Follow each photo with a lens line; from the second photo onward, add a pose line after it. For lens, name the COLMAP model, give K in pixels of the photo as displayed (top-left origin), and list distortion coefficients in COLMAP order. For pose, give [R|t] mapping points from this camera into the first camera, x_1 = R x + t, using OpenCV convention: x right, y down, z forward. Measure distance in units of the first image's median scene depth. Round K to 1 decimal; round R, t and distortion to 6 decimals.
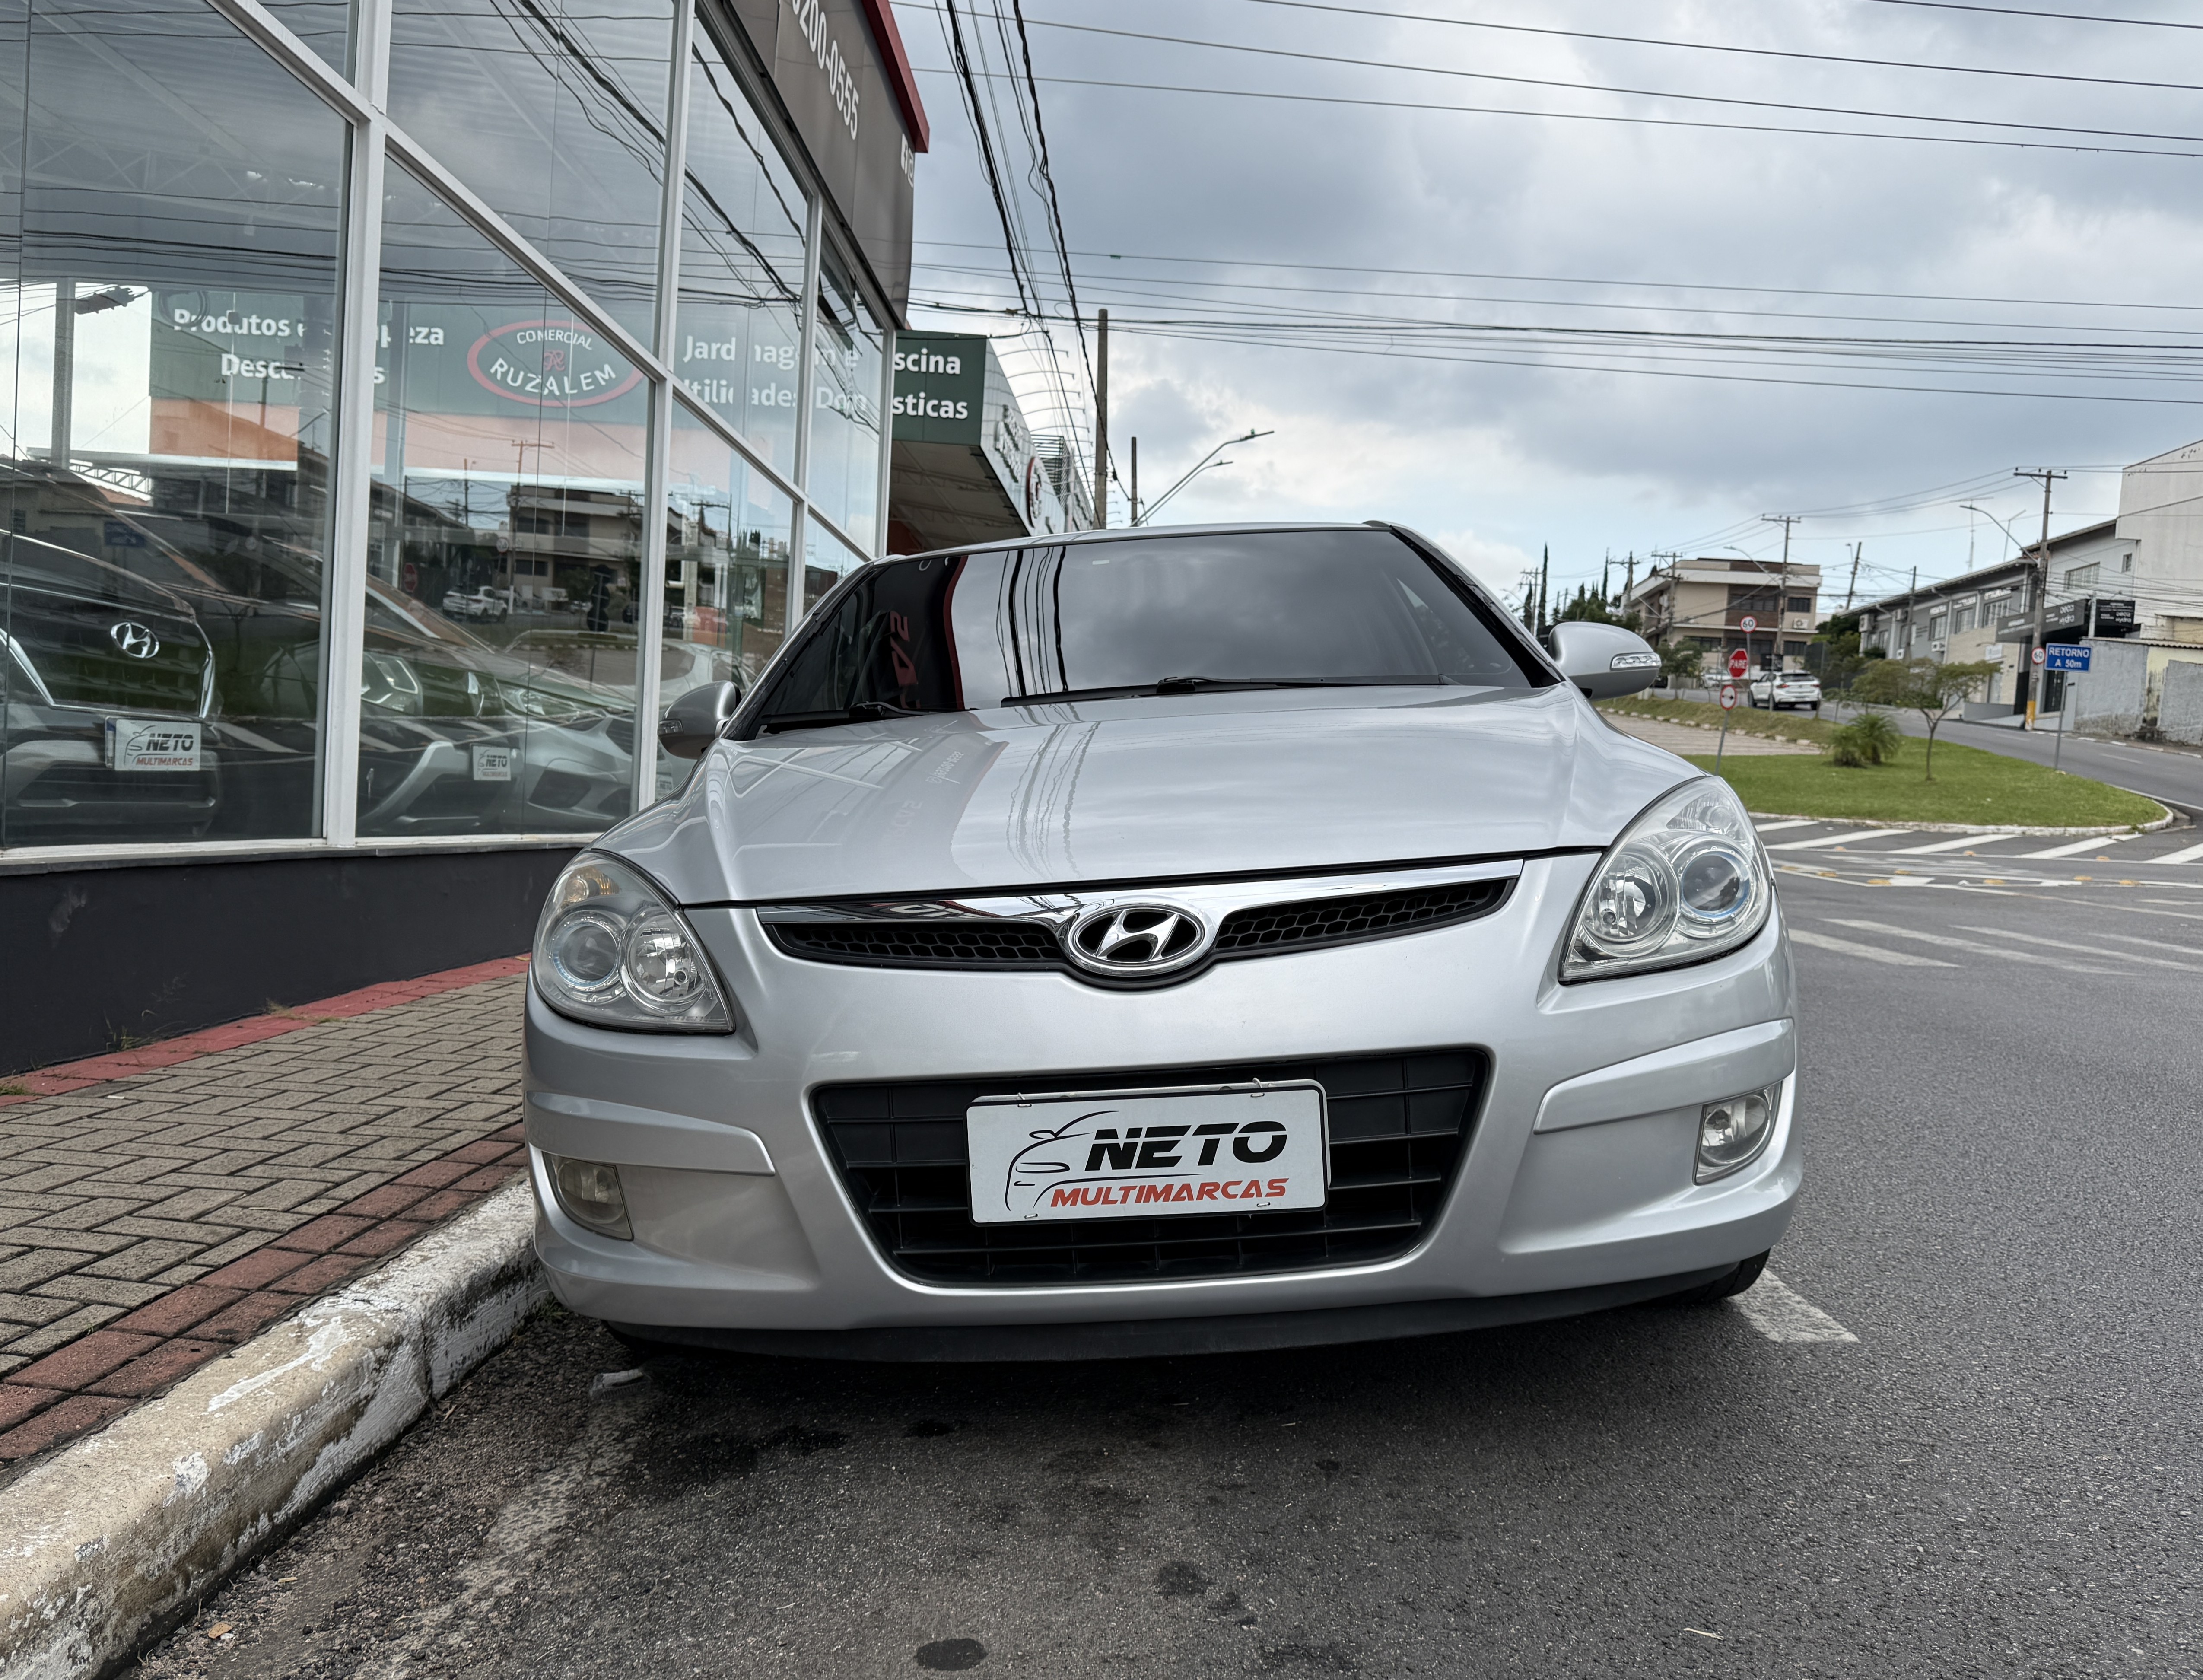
lens RADIAL K [[1752.3, 0, 1098.5], [0, 1752.3, 913.6], [0, 0, 1]] dist [0.014145, -0.016443]
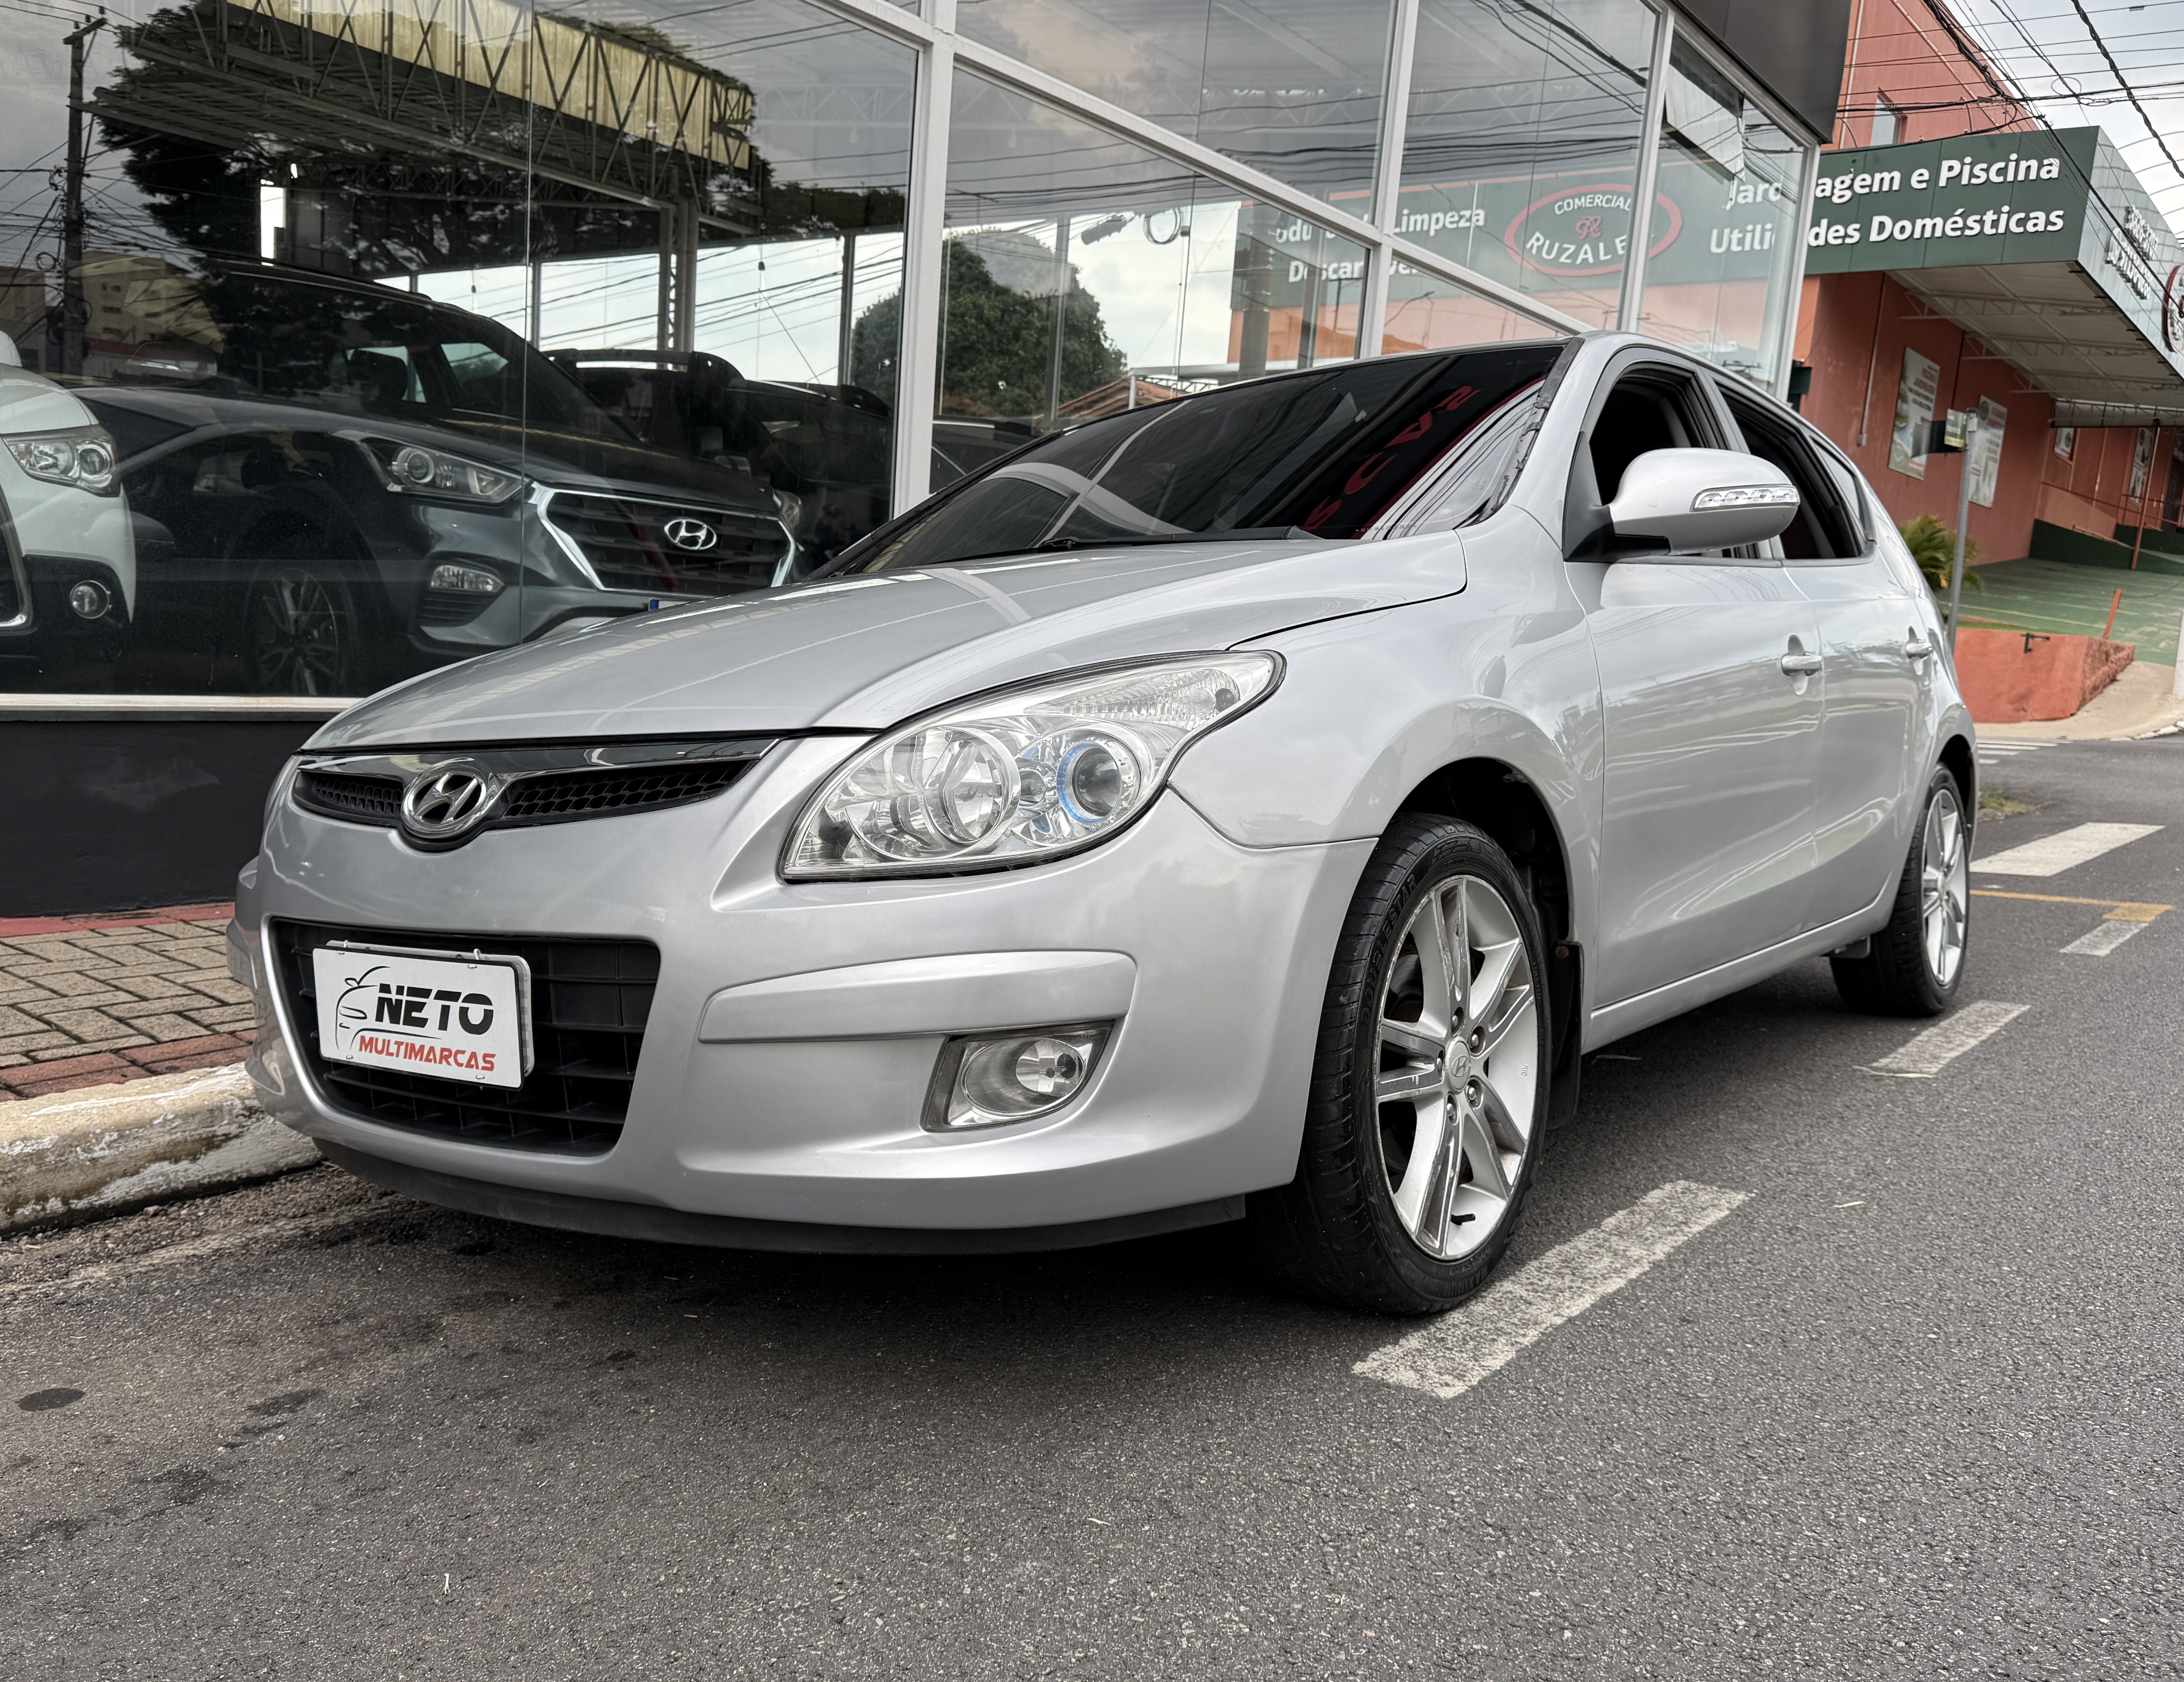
lens RADIAL K [[1737.1, 0, 1089.1], [0, 1737.1, 914.0], [0, 0, 1]] dist [0.014145, -0.016443]
pose [[0.812327, 0.092450, -0.575828, 0.184405], [-0.051216, 0.994849, 0.087473, -0.005987], [0.580949, -0.041566, 0.812878, 0.078670]]
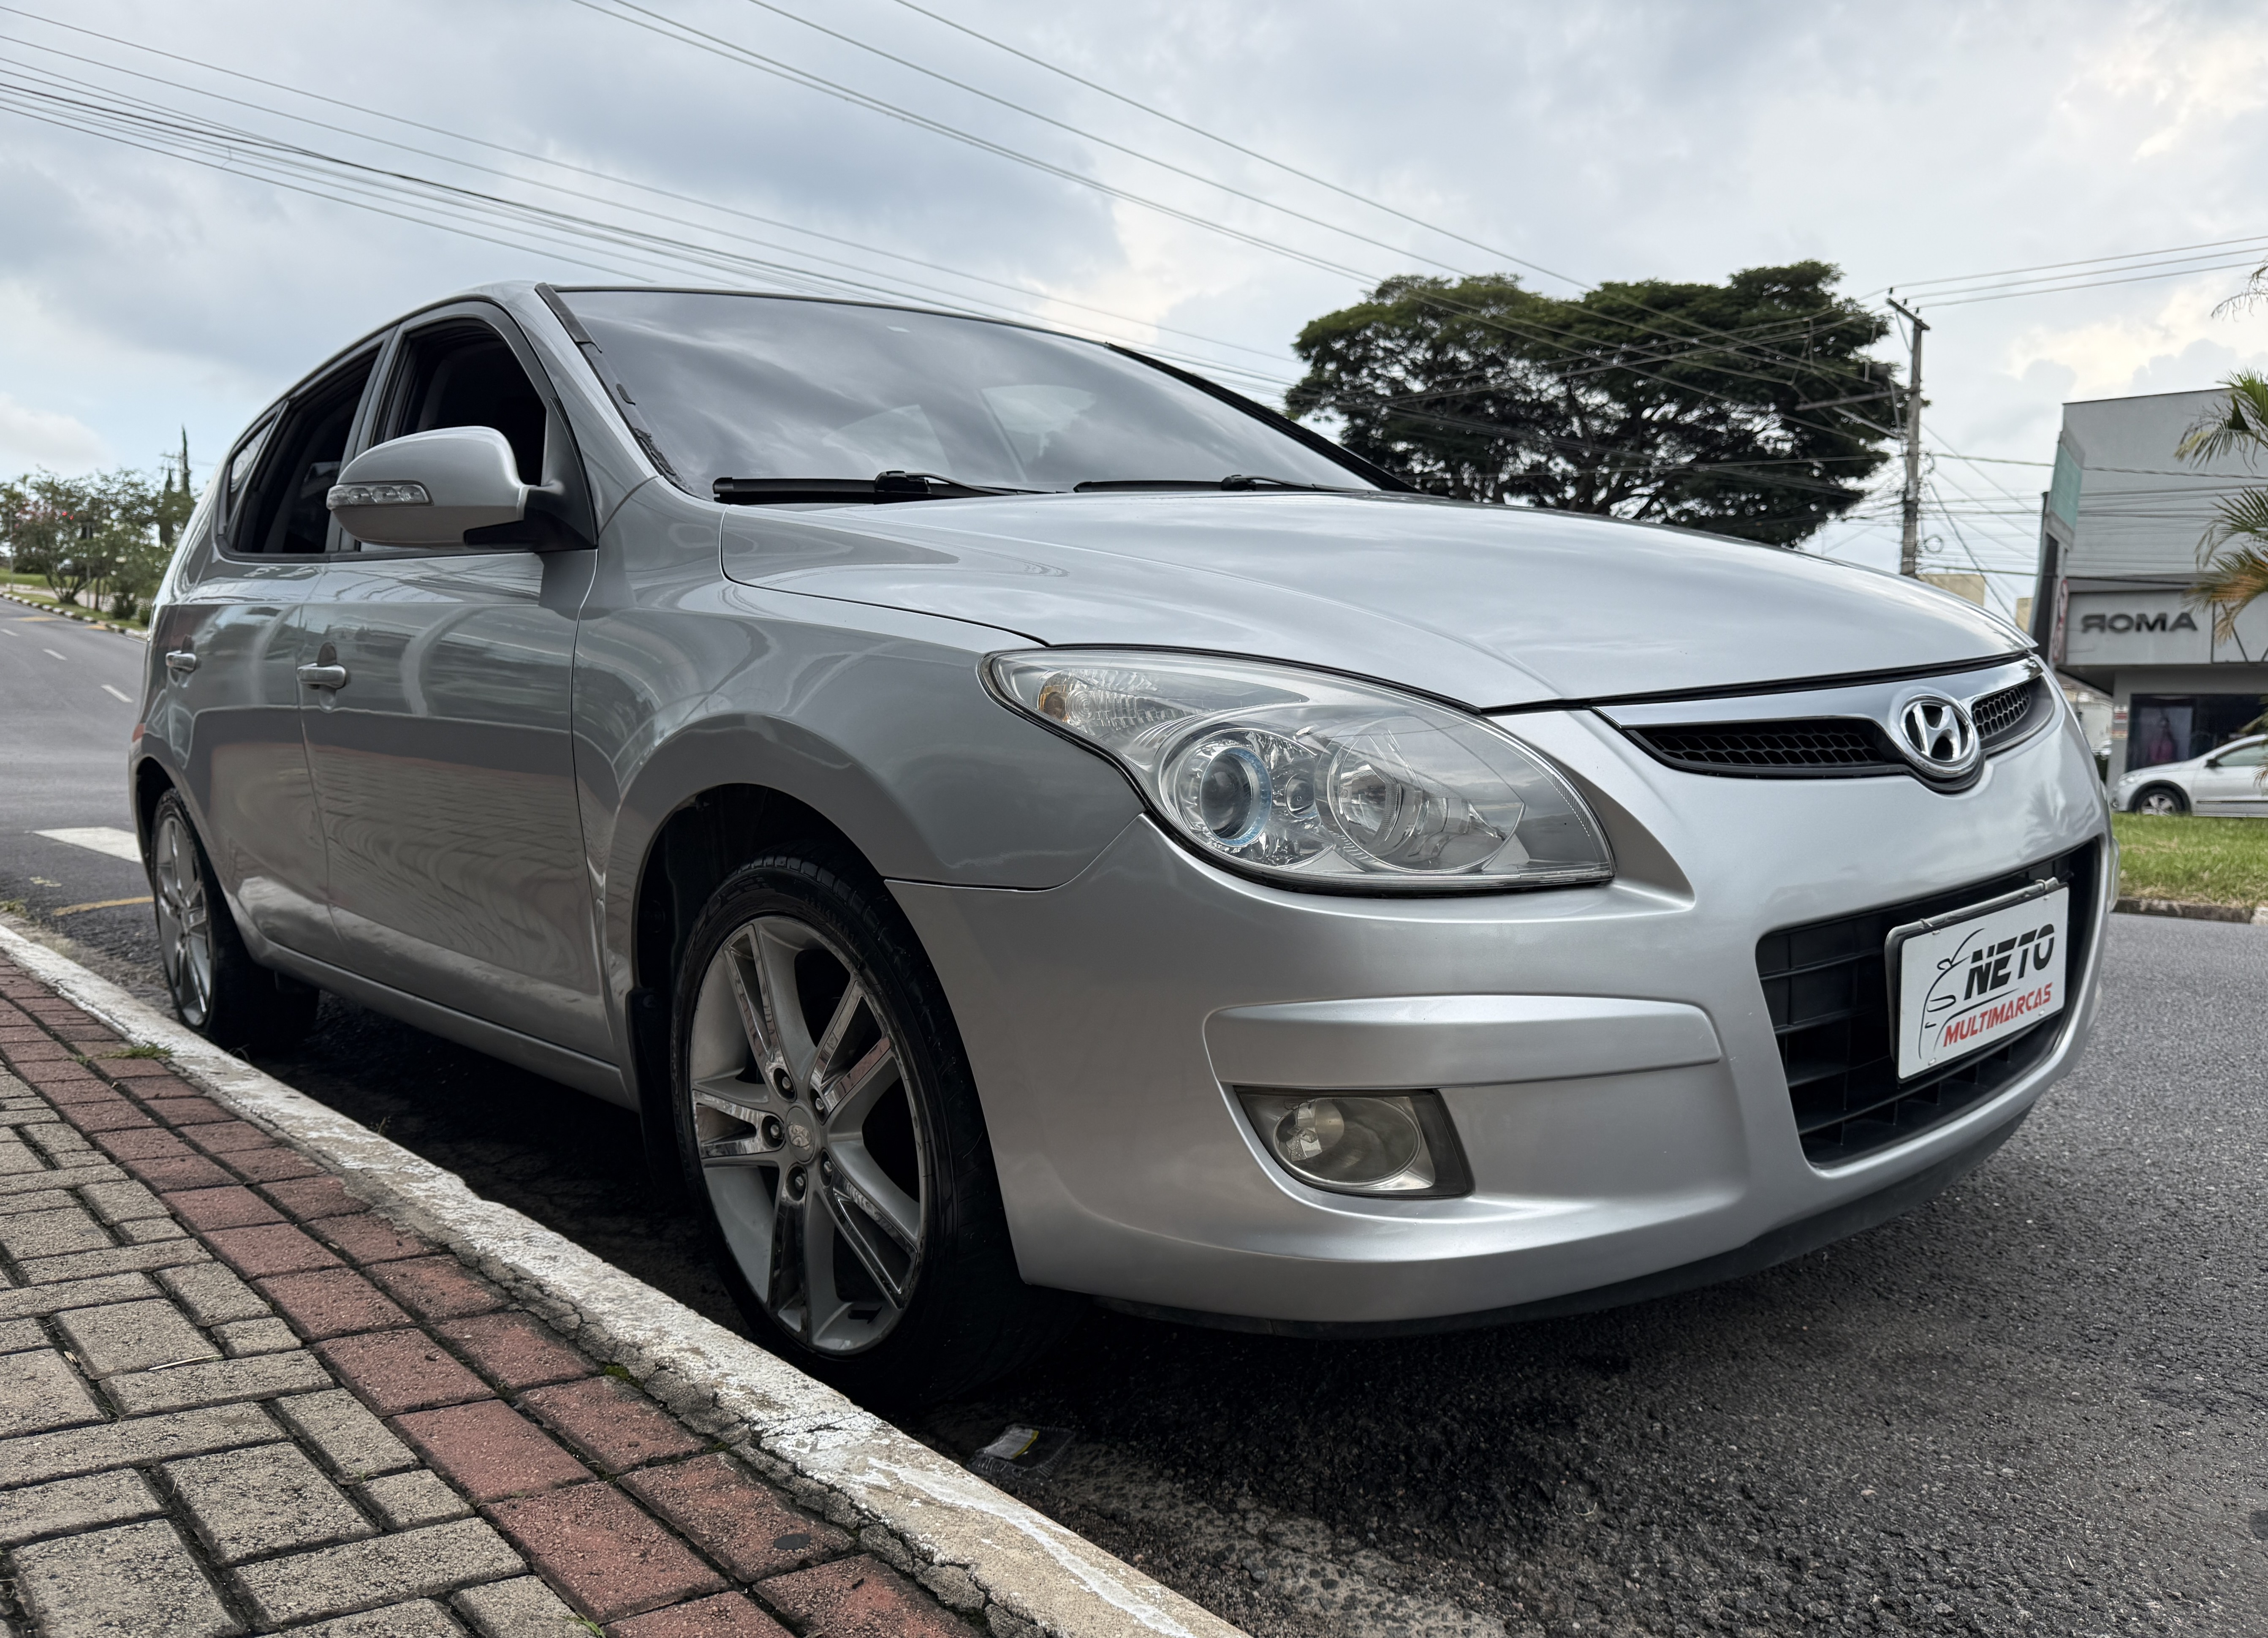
lens RADIAL K [[1713.2, 0, 1161.3], [0, 1713.2, 863.0], [0, 0, 1]] dist [-0.008283, -0.006990]
pose [[0.709405, -0.063615, 0.701924, -0.174234], [0.048018, 0.997967, 0.041915, 0.004931], [-0.703163, 0.003970, 0.711018, 0.128834]]
